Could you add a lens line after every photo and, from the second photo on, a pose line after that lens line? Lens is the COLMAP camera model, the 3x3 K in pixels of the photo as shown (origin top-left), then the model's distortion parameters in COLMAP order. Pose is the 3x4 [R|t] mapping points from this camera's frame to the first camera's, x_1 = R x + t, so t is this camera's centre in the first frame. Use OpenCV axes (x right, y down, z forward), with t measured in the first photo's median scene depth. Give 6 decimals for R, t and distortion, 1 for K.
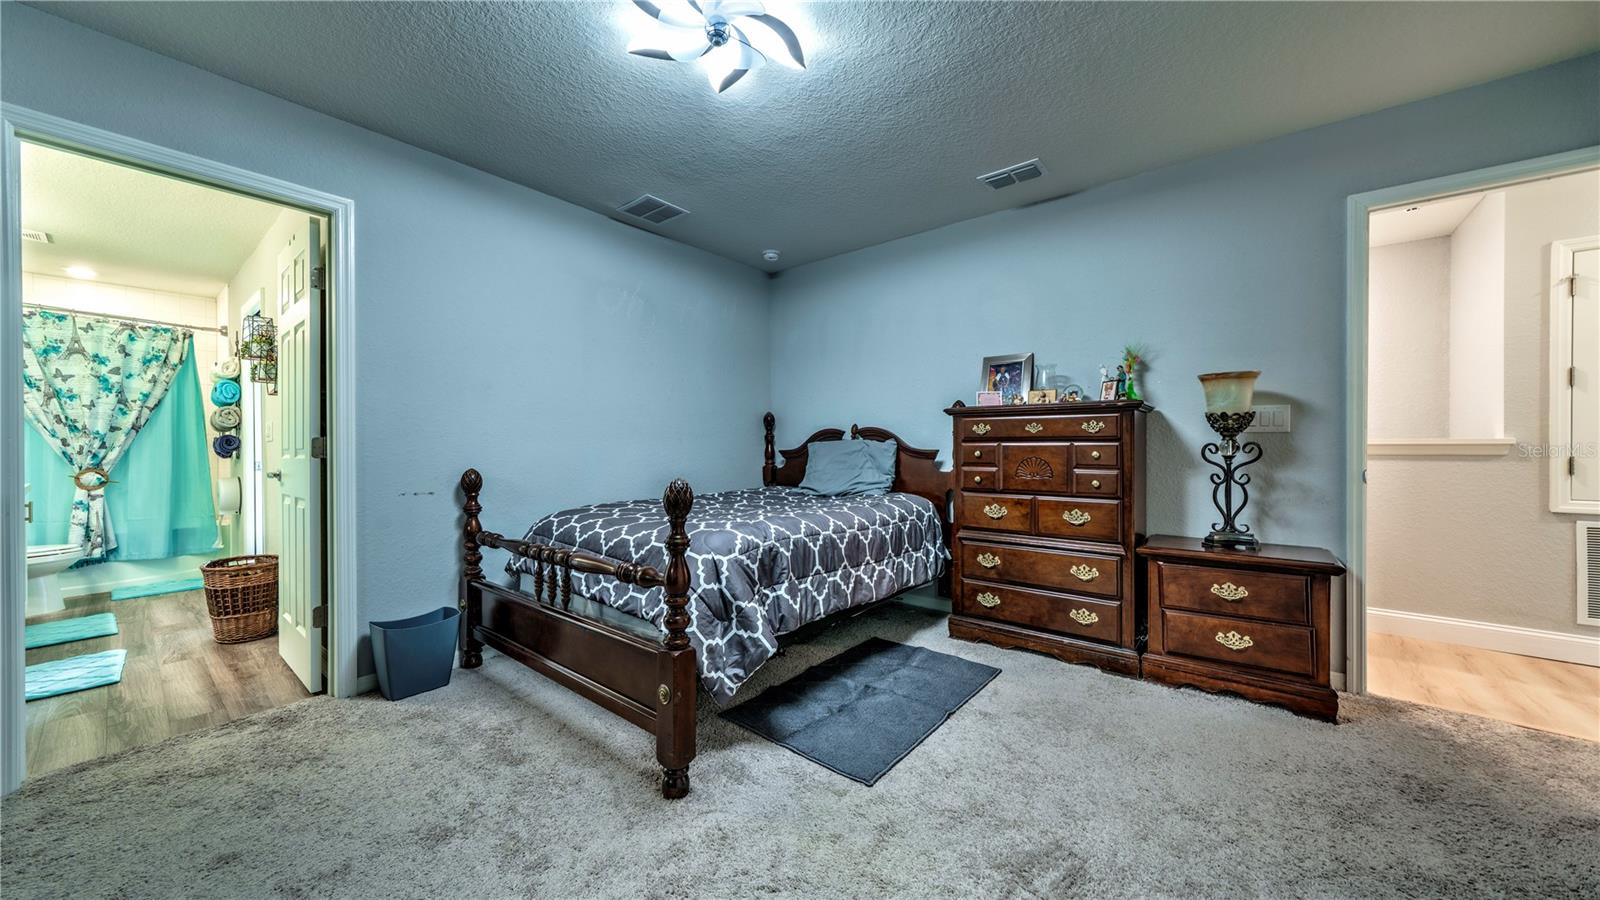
lens RADIAL K [[560.1, 0, 802.6], [0, 560.1, 448.0], [0, 0, 1]] dist [0.010748, -0.004039]
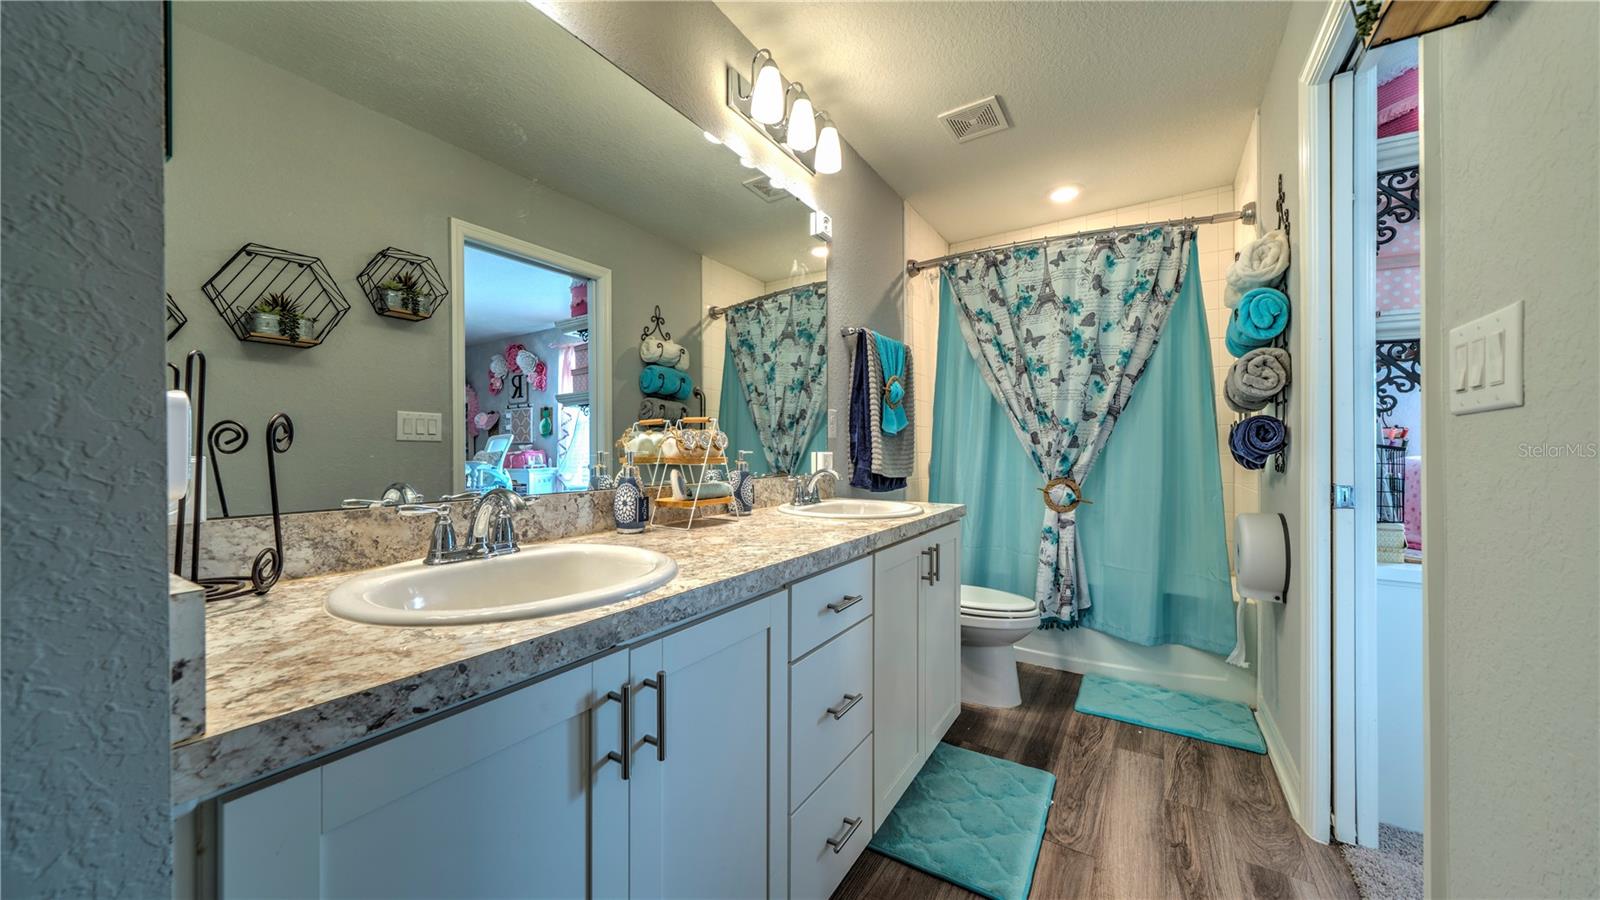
lens RADIAL K [[560.1, 0, 802.6], [0, 560.1, 448.0], [0, 0, 1]] dist [0.010748, -0.004039]
pose [[0.124729, 0.001742, -0.992189, -0.650219], [-0.007150, 0.999974, 0.000856, 0.003354], [0.992165, 0.006987, 0.124739, 0.614340]]
